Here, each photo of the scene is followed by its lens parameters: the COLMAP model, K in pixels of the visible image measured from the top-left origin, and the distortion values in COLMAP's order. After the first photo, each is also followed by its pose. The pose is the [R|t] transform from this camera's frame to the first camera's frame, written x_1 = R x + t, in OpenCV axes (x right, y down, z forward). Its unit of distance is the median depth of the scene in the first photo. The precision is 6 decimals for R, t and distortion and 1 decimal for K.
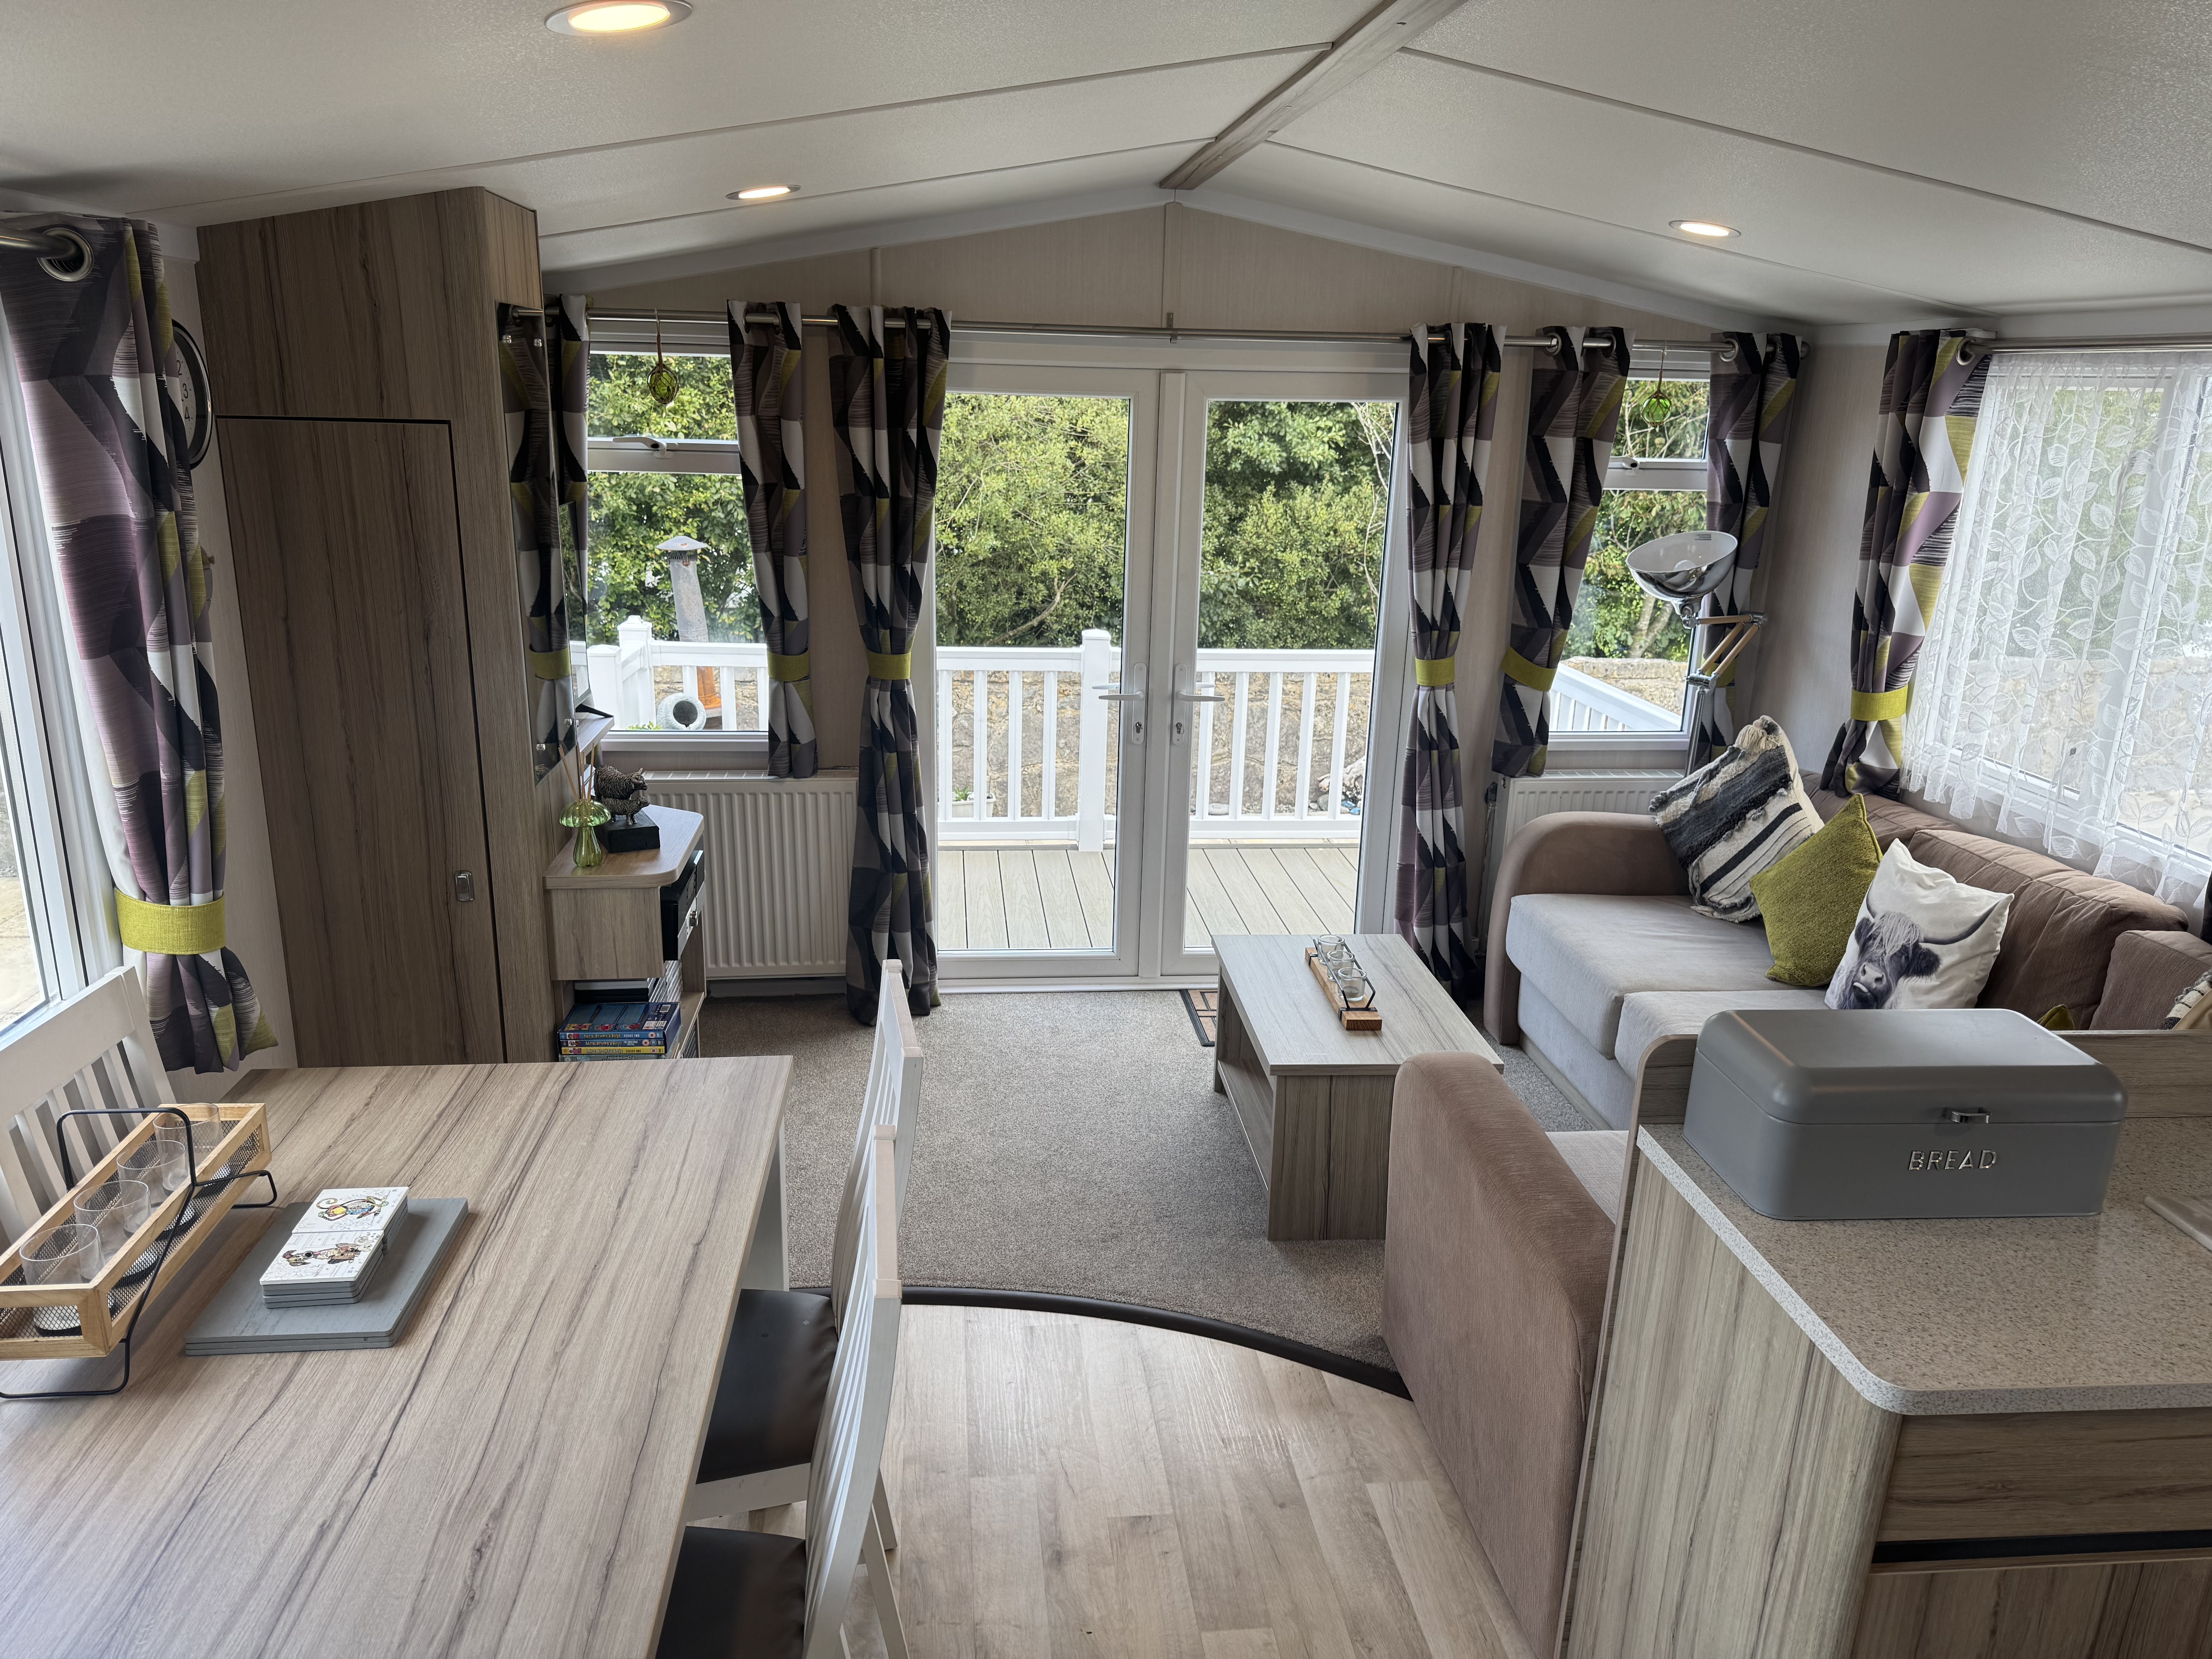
lens RADIAL K [[1564.3, 0, 1093.5], [0, 1564.3, 885.7], [0, 0, 1]] dist [-0.002392, -0.024258]
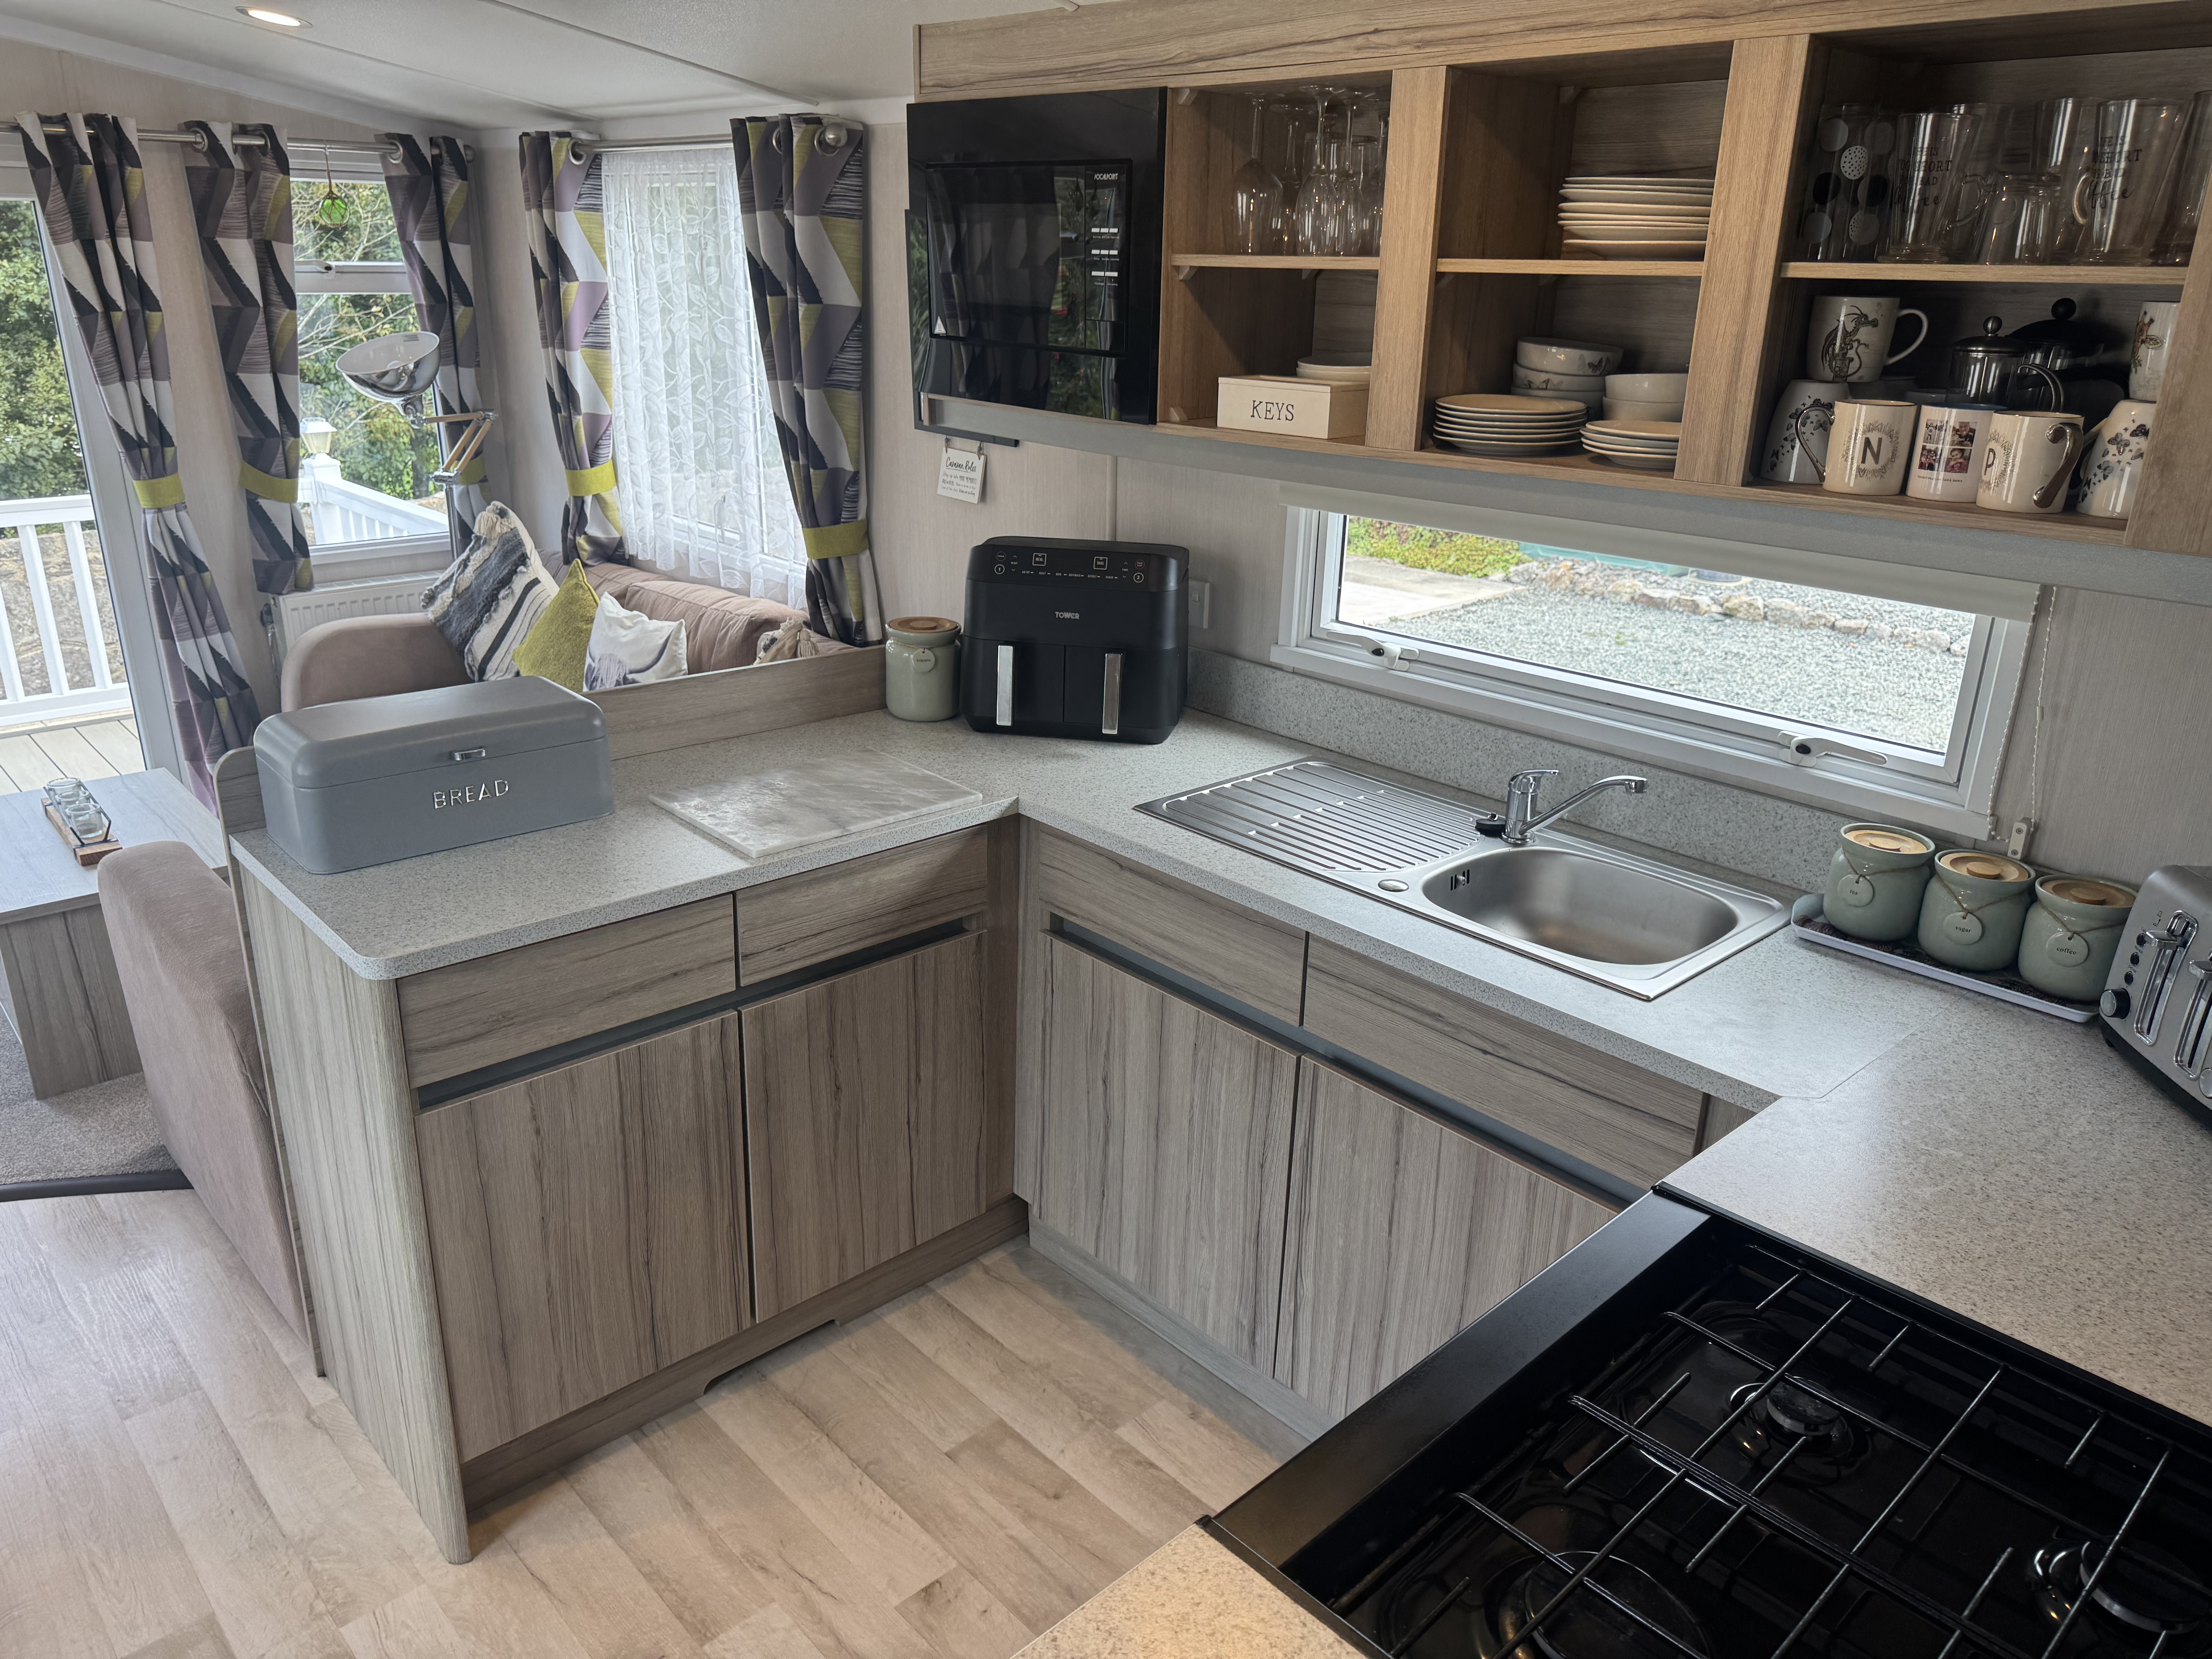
lens RADIAL K [[1564.3, 0, 1100.7], [0, 1564.3, 834.9], [0, 0, 1]] dist [-0.002392, -0.024258]
pose [[0.785658, -0.213832, 0.580531, 0.081815], [0.174759, 0.976860, 0.123306, 0.052995], [-0.593464, 0.004577, 0.804847, -0.103537]]
